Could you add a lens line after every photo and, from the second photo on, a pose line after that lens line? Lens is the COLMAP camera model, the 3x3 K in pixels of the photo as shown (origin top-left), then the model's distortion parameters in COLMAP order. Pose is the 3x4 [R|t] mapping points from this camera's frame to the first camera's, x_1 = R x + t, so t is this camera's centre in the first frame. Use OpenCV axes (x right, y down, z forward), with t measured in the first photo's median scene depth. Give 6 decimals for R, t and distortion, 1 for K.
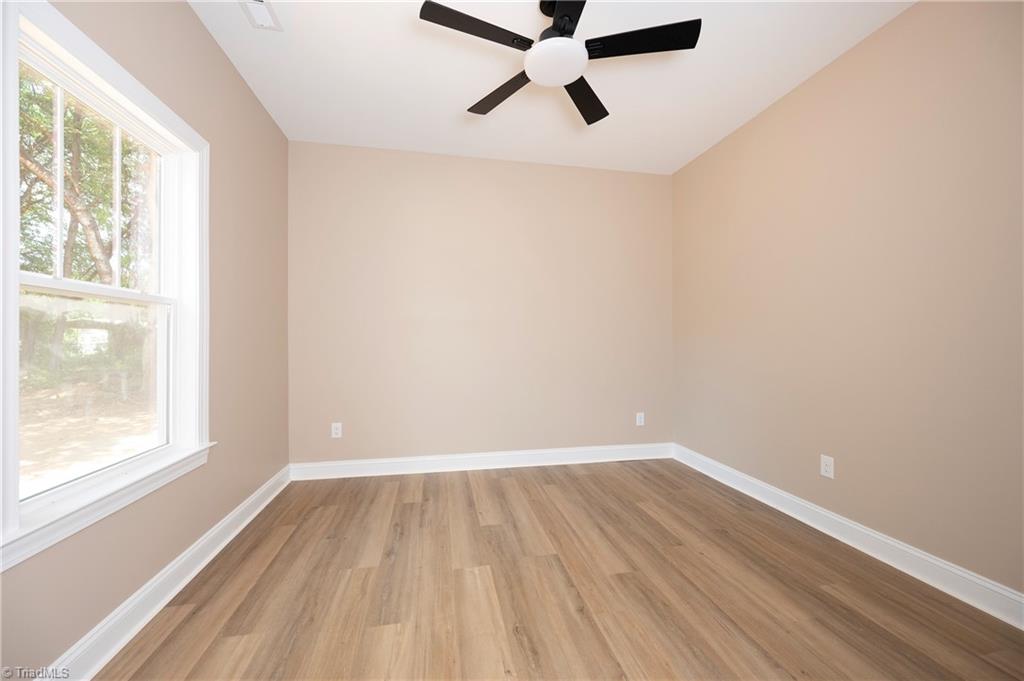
lens RADIAL K [[400.6, 0, 510.9], [0, 400.6, 331.4], [0, 0, 1]] dist [0.000330, 0.000355]
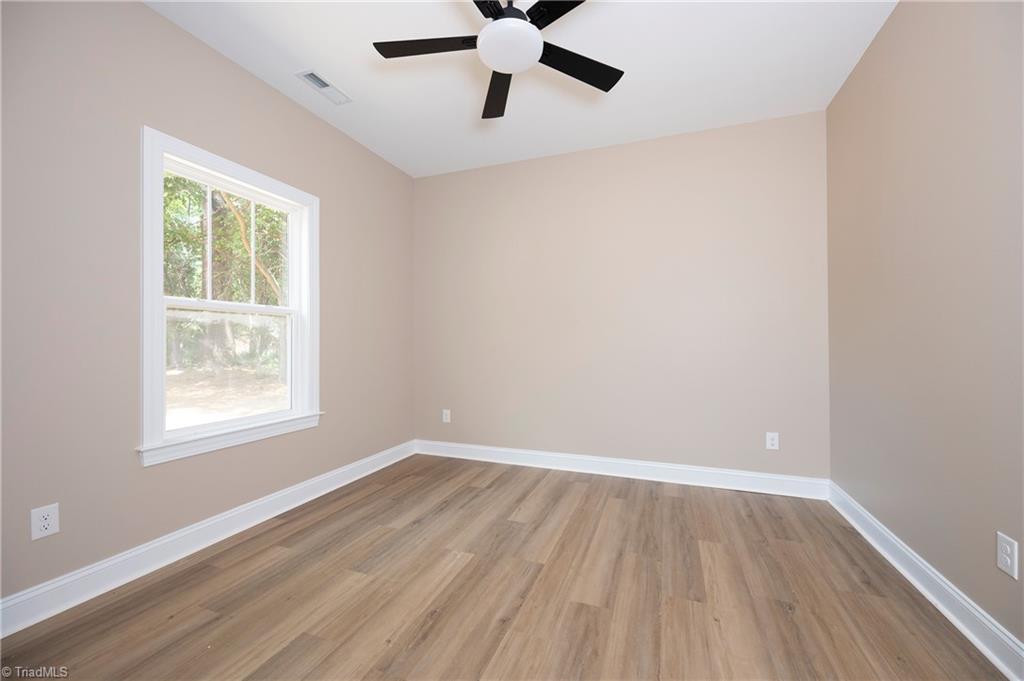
lens RADIAL K [[400.6, 0, 516.7], [0, 400.6, 331.4], [0, 0, 1]] dist [0.000330, 0.000355]
pose [[0.849195, -0.018195, -0.527766, 0.477736], [0.014974, 0.999834, -0.010375, 0.018758], [0.527867, 0.000907, 0.849326, 0.146870]]
